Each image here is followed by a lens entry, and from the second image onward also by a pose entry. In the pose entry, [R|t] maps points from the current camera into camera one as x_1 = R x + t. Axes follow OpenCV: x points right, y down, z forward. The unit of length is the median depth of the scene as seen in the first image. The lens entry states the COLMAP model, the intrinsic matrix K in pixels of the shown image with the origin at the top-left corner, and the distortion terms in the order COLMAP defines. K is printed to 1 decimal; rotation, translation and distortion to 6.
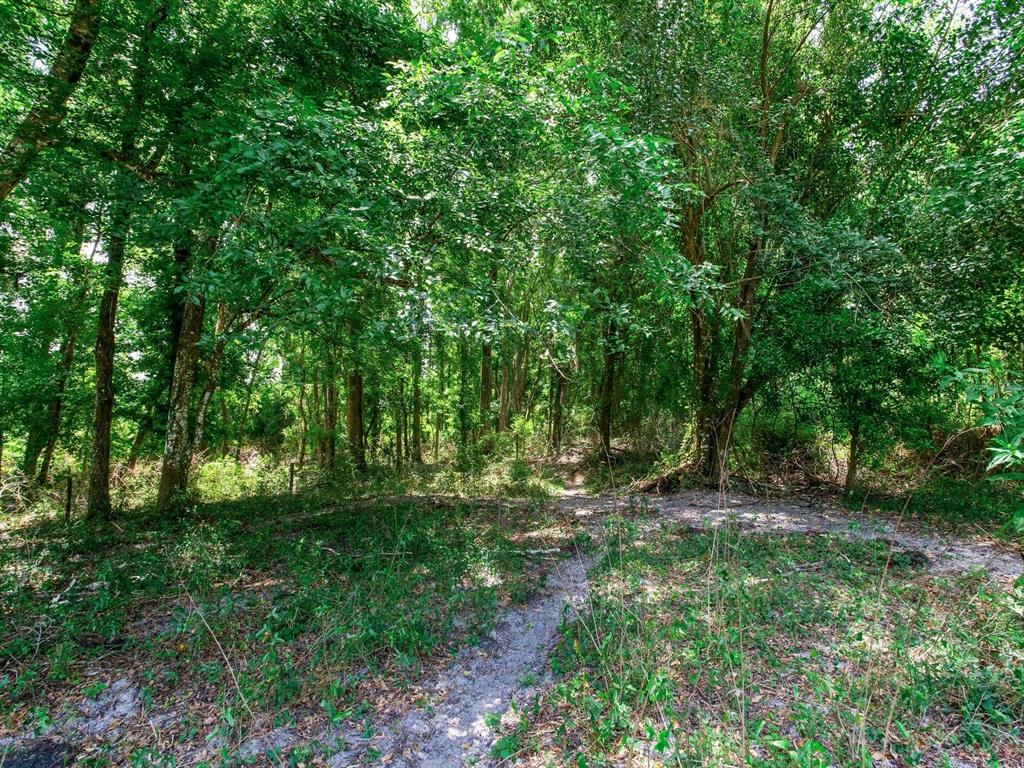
lens RADIAL K [[560.8, 0, 512.4], [0, 560.8, 380.0], [0, 0, 1]] dist [-0.022951, 0.010969]
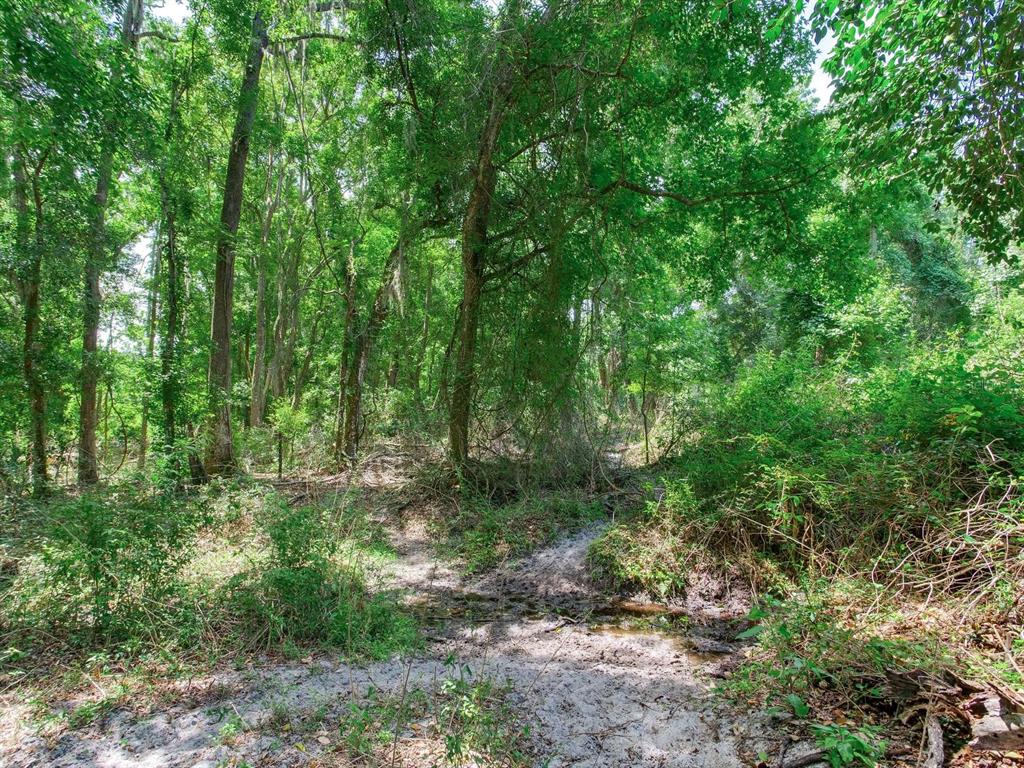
lens RADIAL K [[584.8, 0, 492.5], [0, 584.8, 403.4], [0, 0, 1]] dist [-0.037949, 0.018527]
pose [[0.934598, 0.016821, 0.355308, -0.000521], [-0.035074, 0.998371, 0.044992, 0.032608], [-0.353973, -0.054511, 0.933666, 0.363160]]
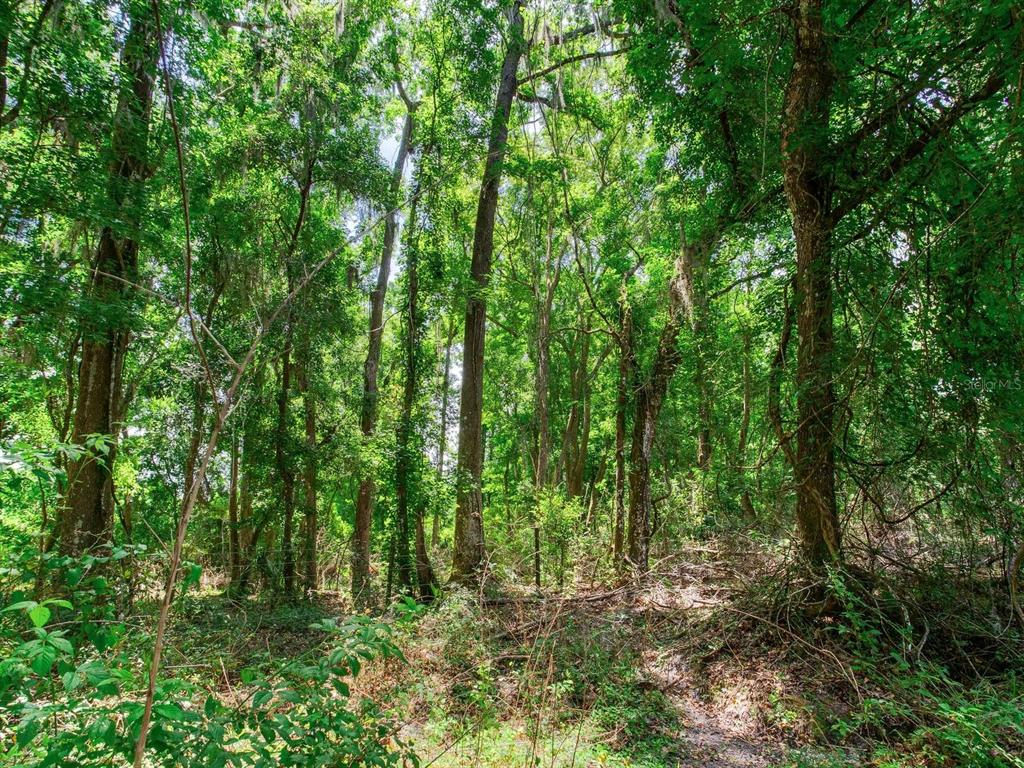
lens RADIAL K [[584.8, 0, 492.5], [0, 584.8, 403.4], [0, 0, 1]] dist [-0.037949, 0.018527]
pose [[0.984584, -0.027357, -0.172760, 0.048796], [0.001516, 0.988990, -0.147972, 0.067244], [0.174906, 0.145429, 0.973786, 0.536462]]
